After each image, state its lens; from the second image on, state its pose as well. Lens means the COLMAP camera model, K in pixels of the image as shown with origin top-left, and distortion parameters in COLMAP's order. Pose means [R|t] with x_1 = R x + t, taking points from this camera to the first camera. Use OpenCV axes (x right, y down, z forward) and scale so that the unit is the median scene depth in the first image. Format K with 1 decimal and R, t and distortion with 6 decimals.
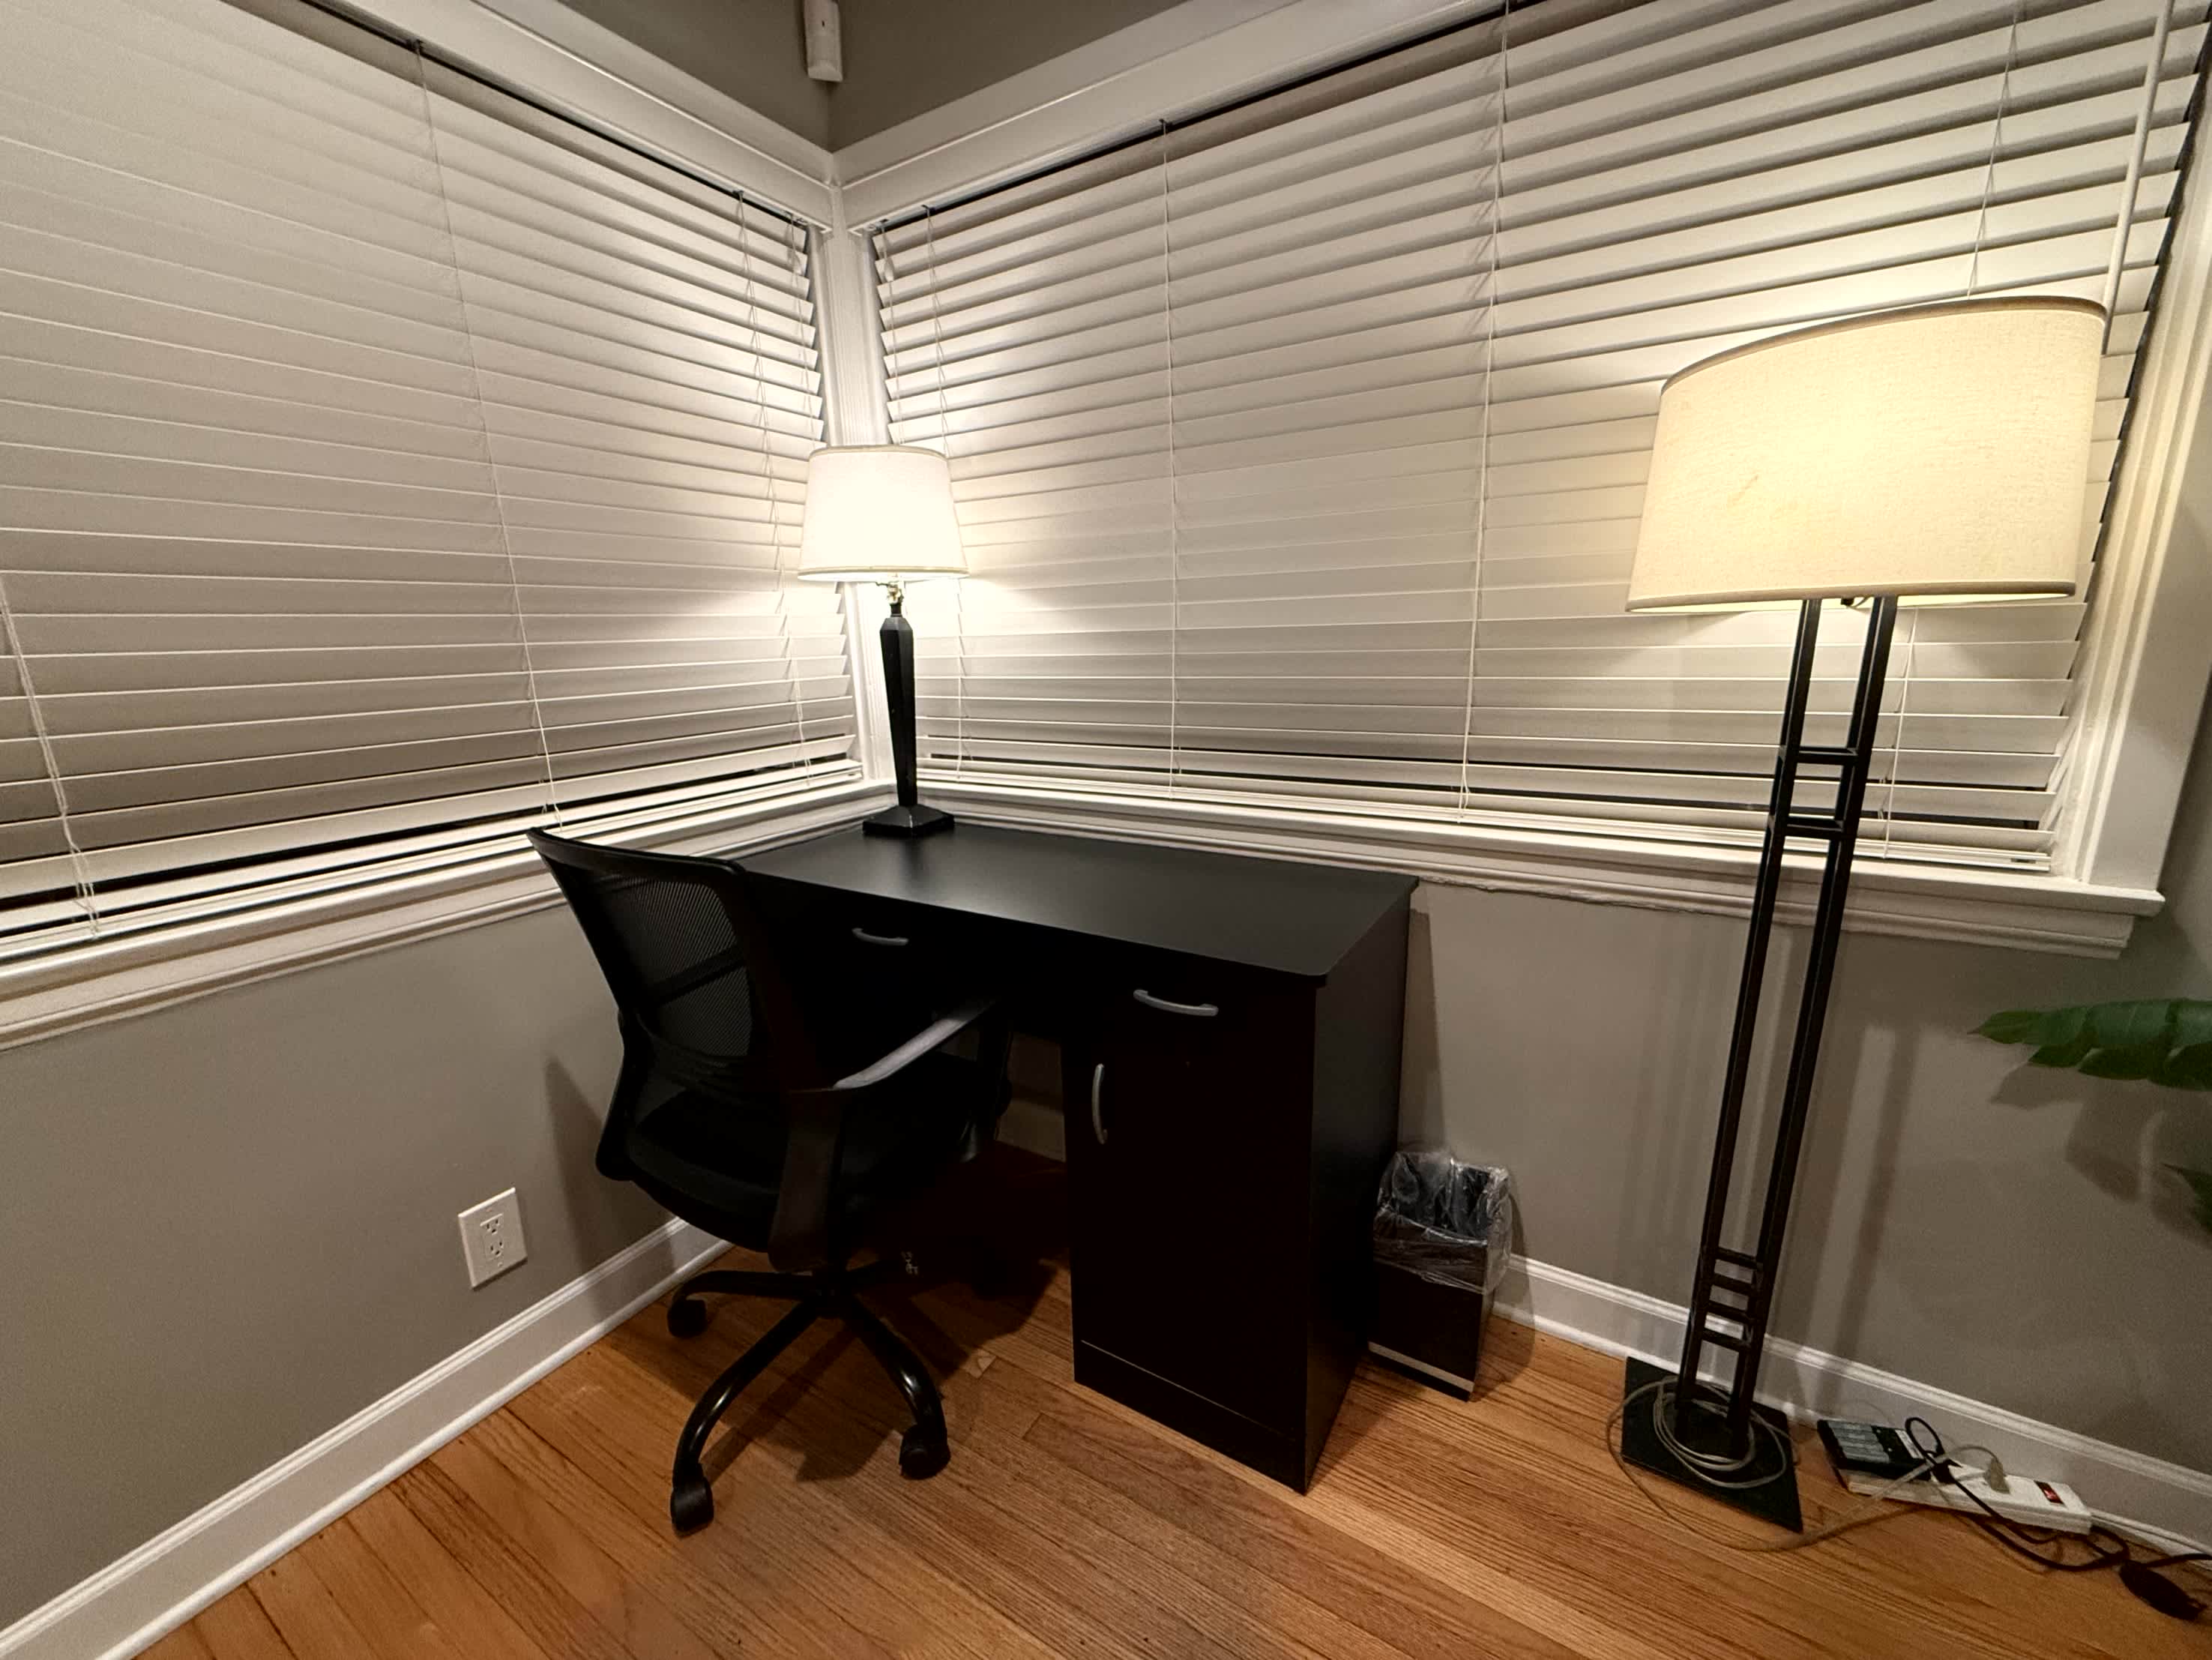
lens RADIAL K [[891.3, 0, 1046.2], [0, 891.3, 835.6], [0, 0, 1]] dist [-0.000157, -0.026540]
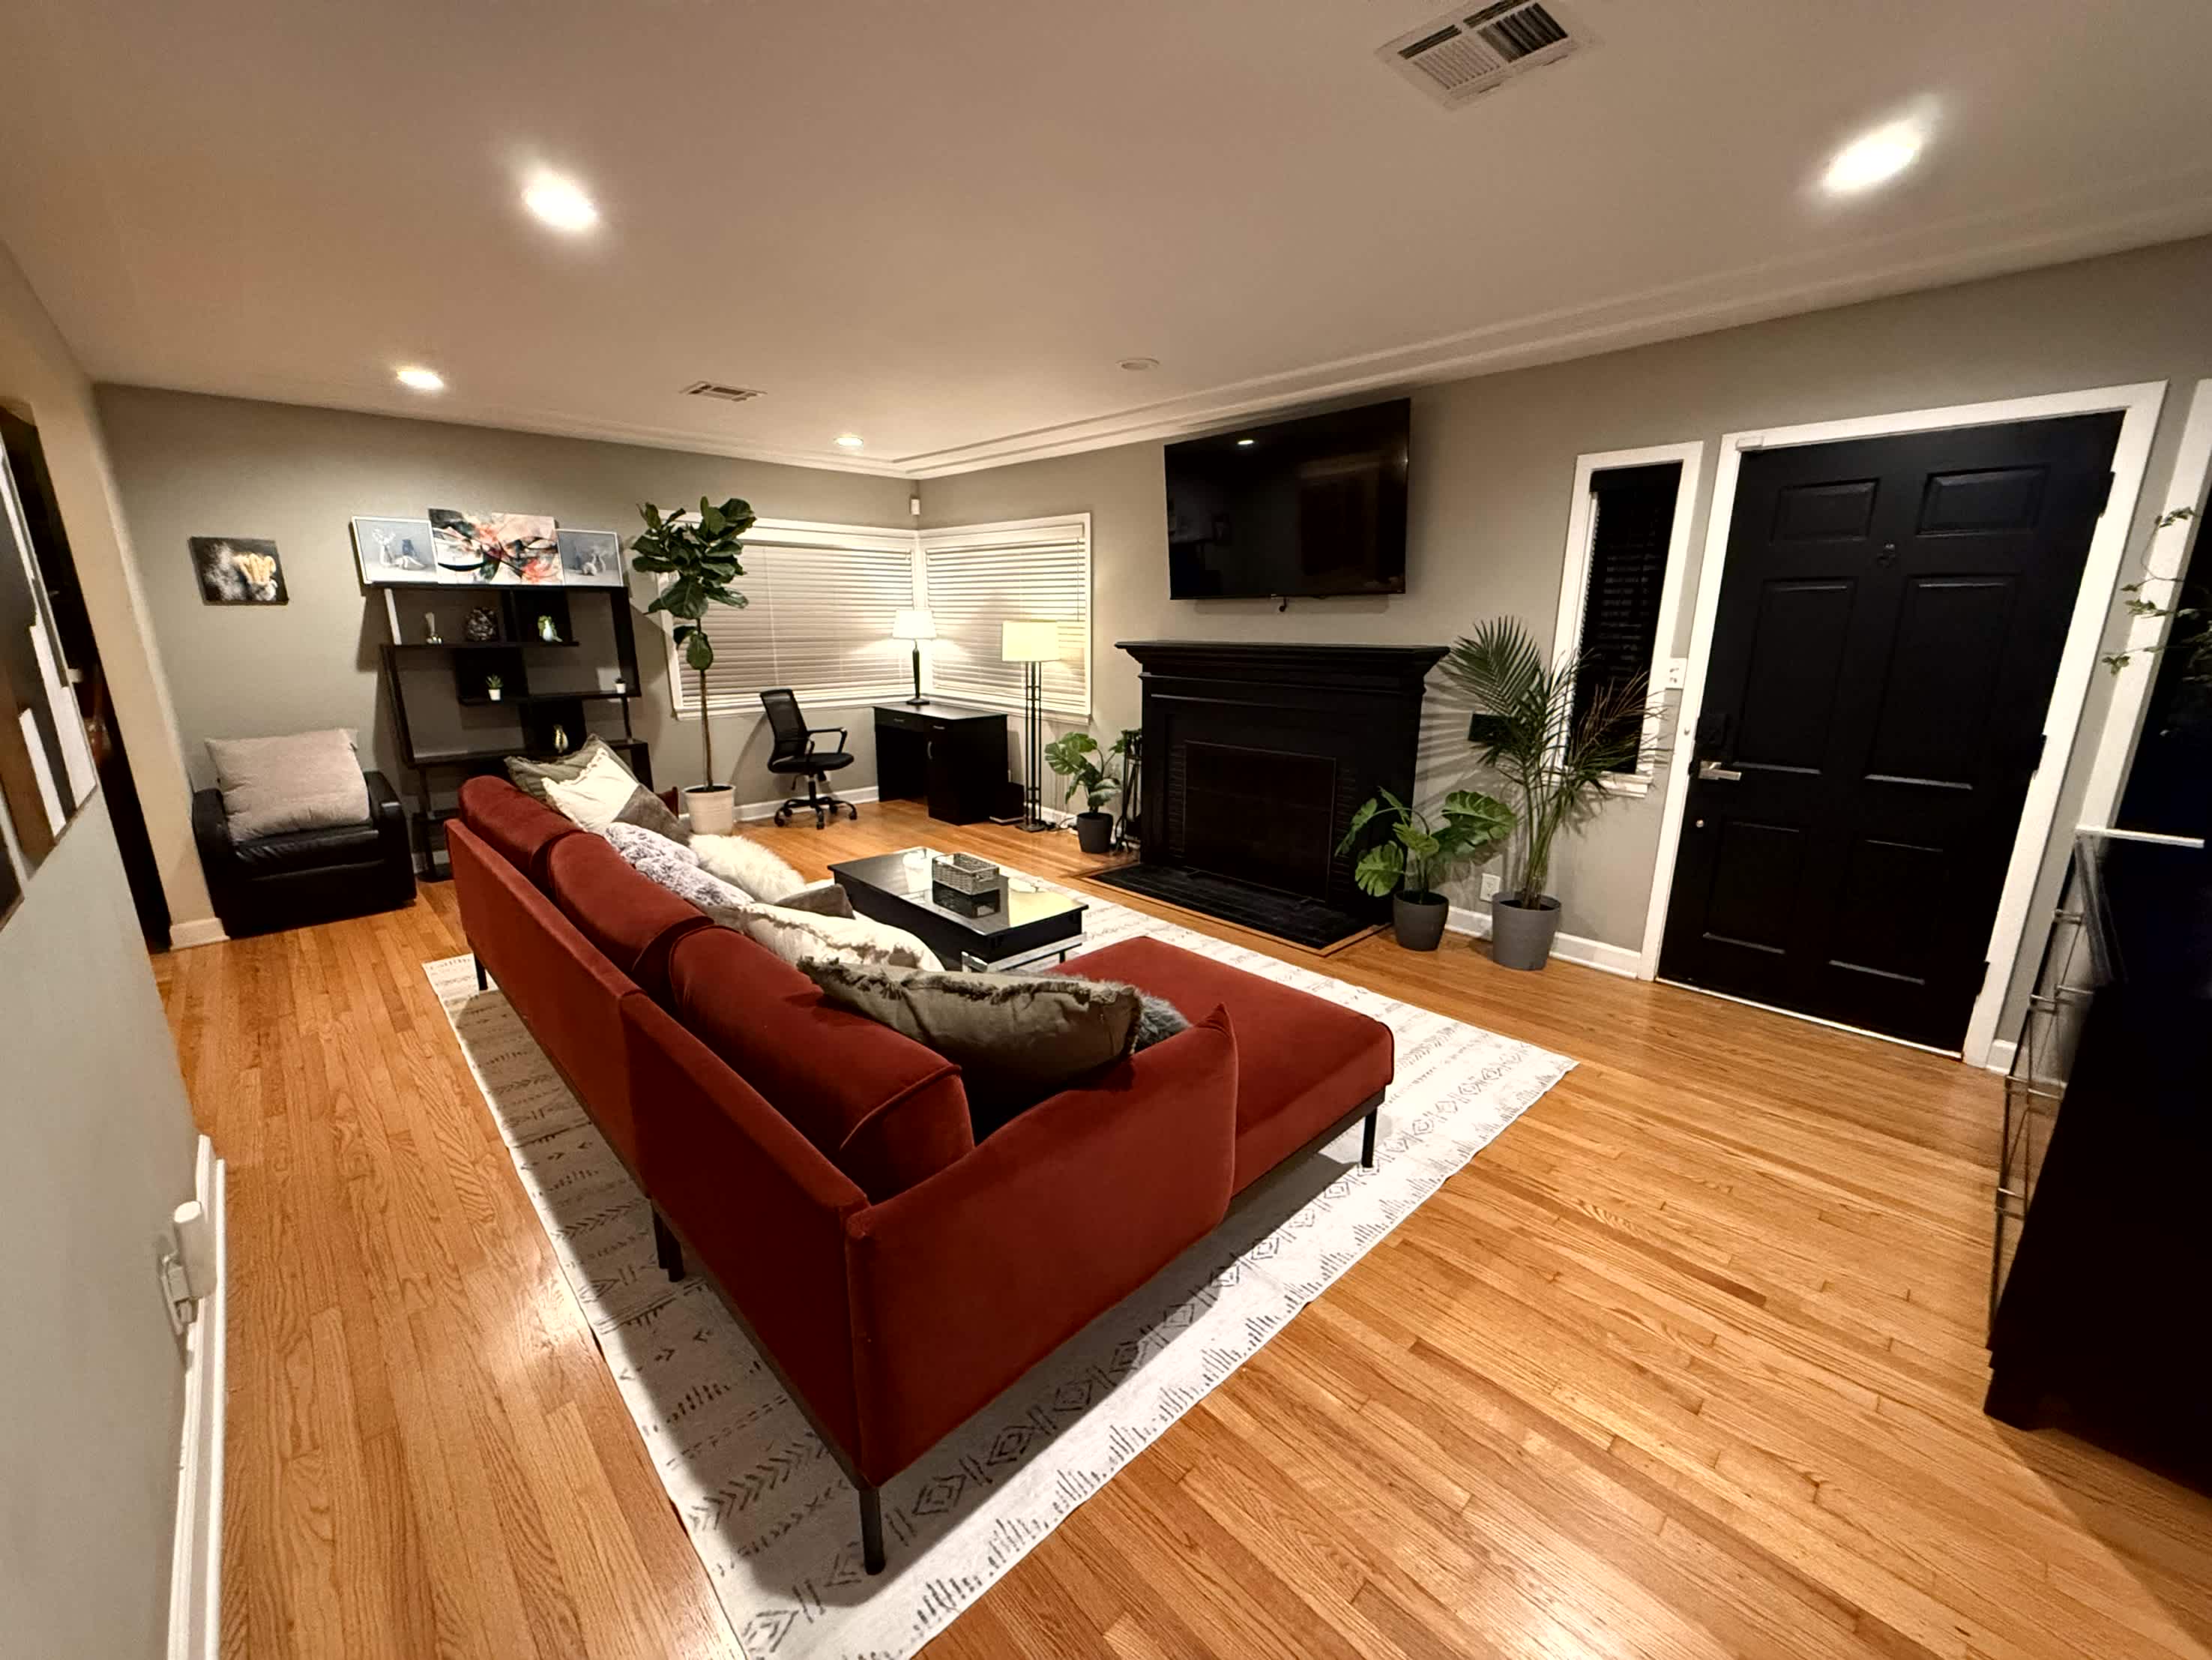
lens RADIAL K [[888.5, 0, 1106.0], [0, 888.5, 830.0], [0, 0, 1]] dist [-0.000213, -0.000269]
pose [[0.972204, 0.072148, -0.222741, 2.524829], [-0.058419, 0.995999, 0.067631, 0.394656], [0.226730, -0.052739, 0.972529, -4.302021]]
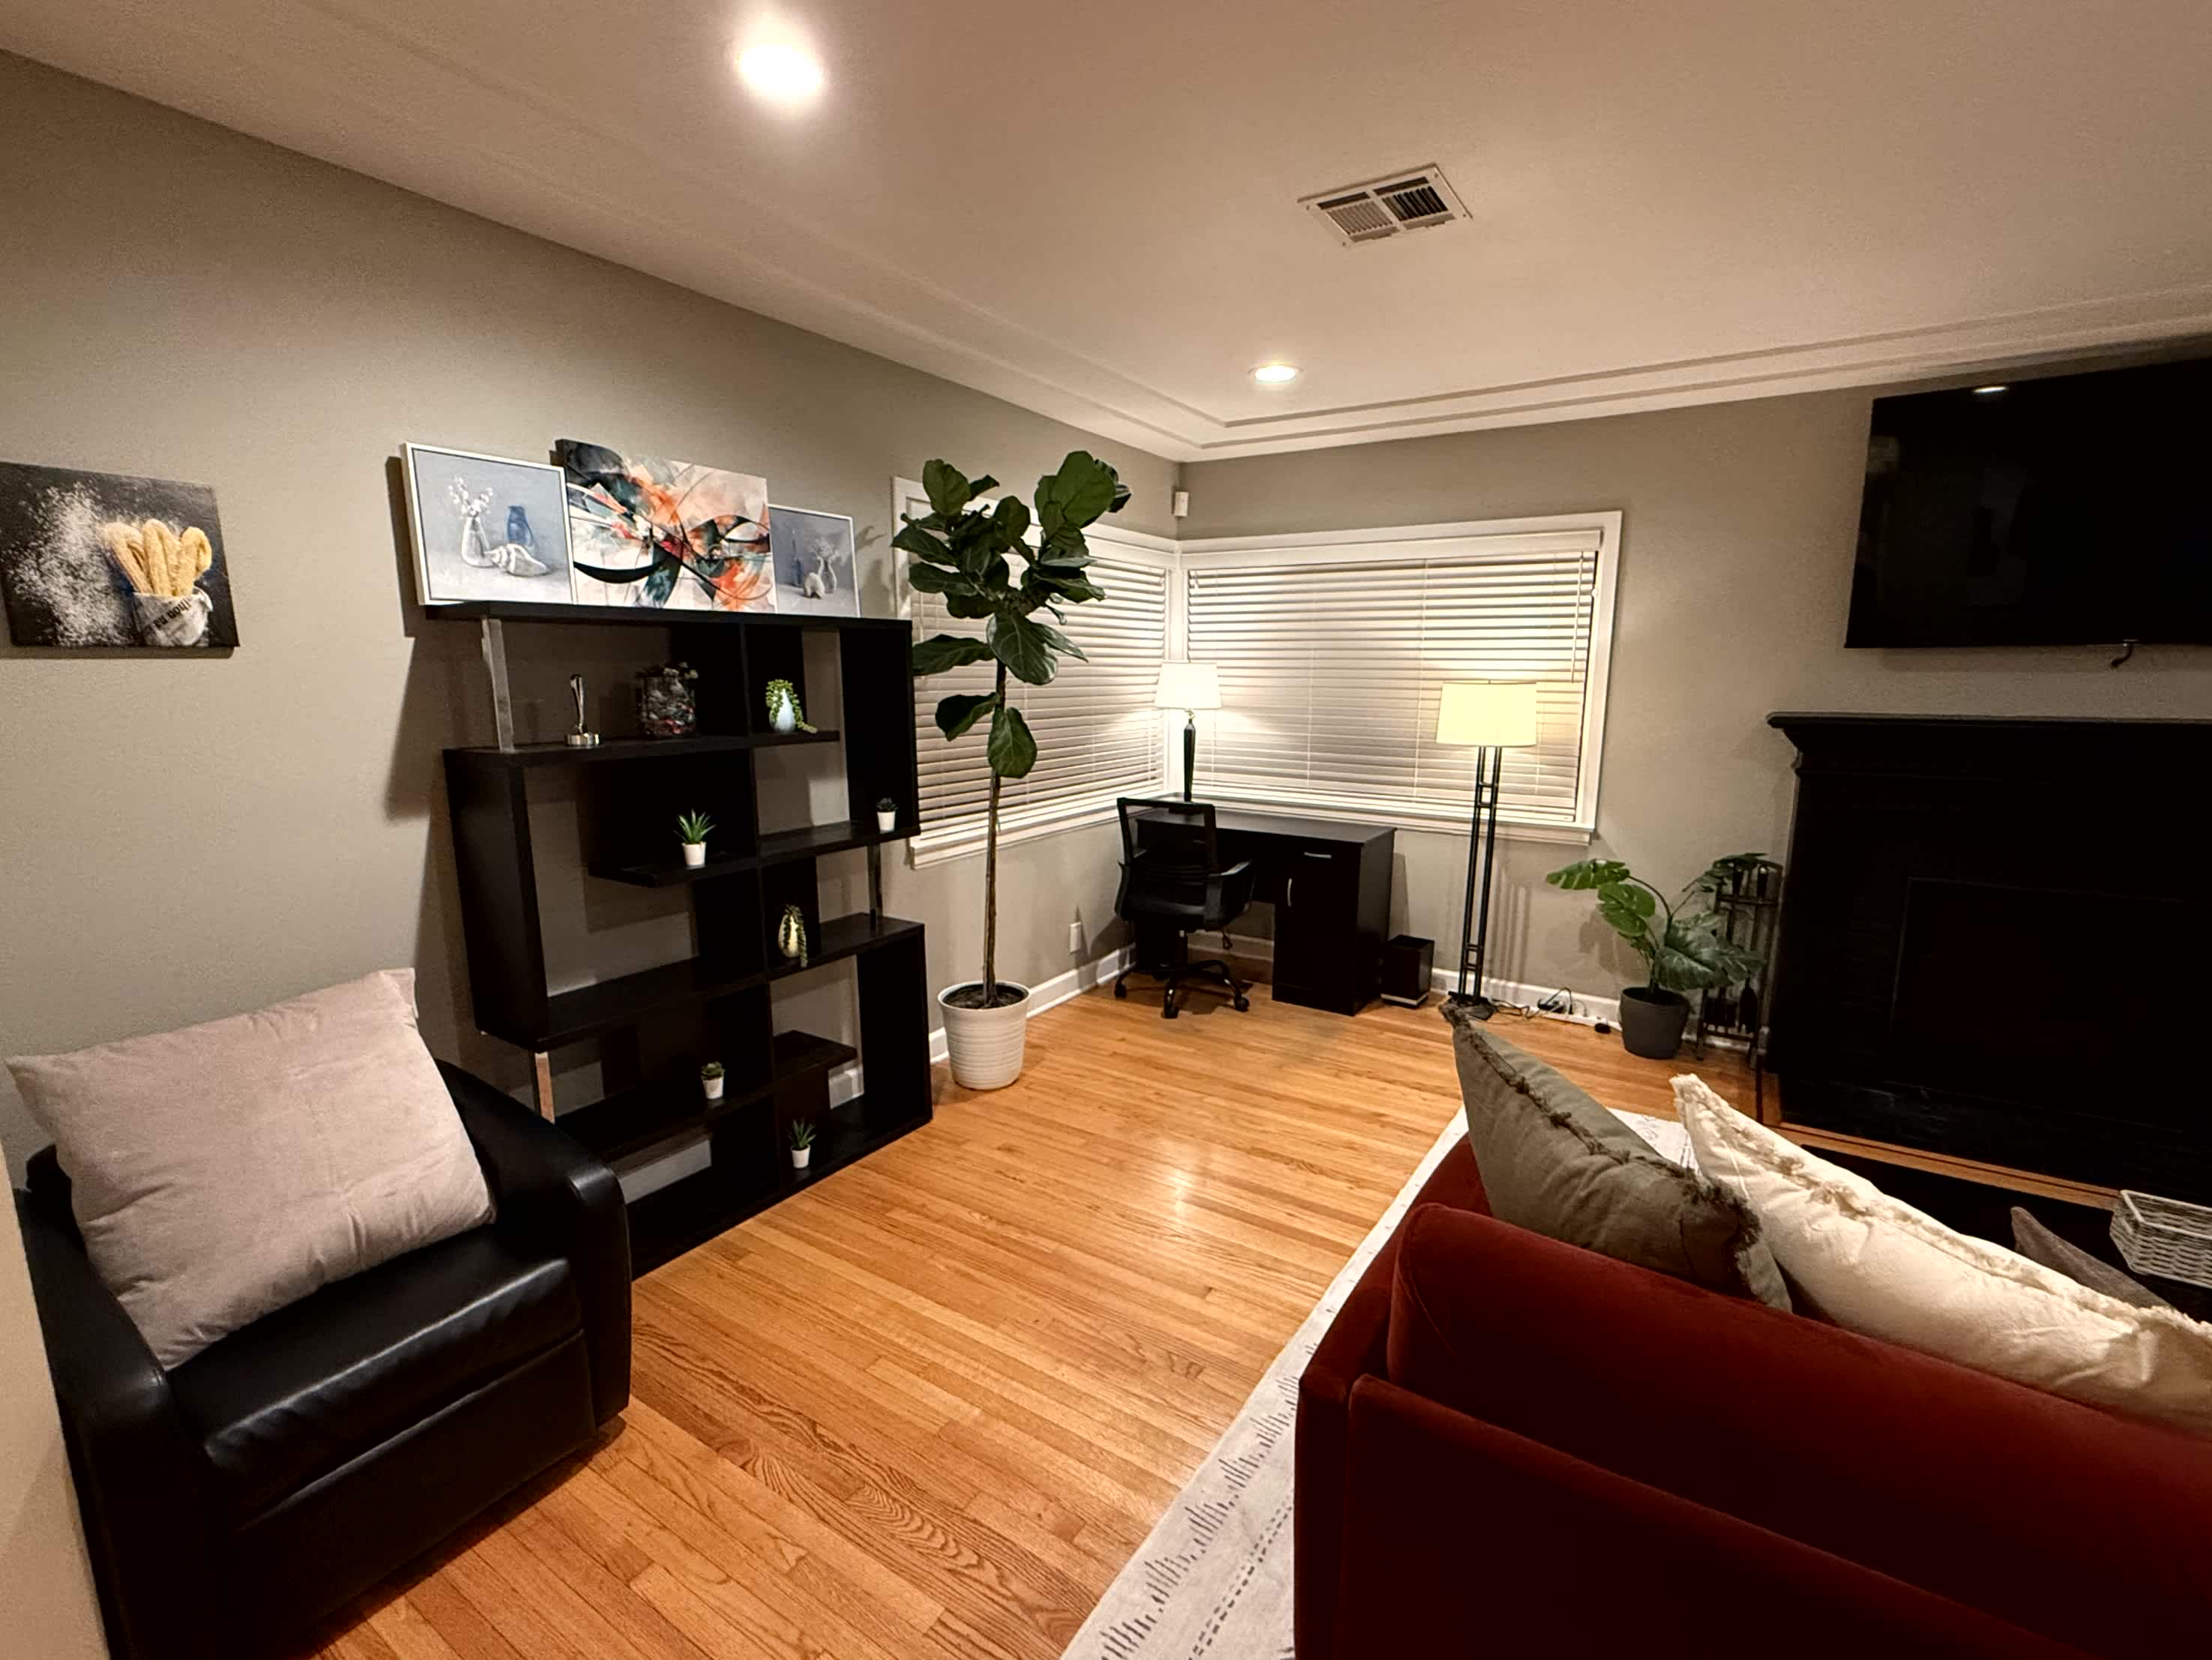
lens RADIAL K [[995.0, 0, 1102.6], [0, 995.0, 830.2], [0, 0, 1]] dist [0.001214, 0.000010]
pose [[0.999867, 0.016254, -0.001001, -0.624730], [-0.016266, 0.999768, -0.014091, 0.159368], [0.000771, 0.014105, 0.999900, -2.844790]]
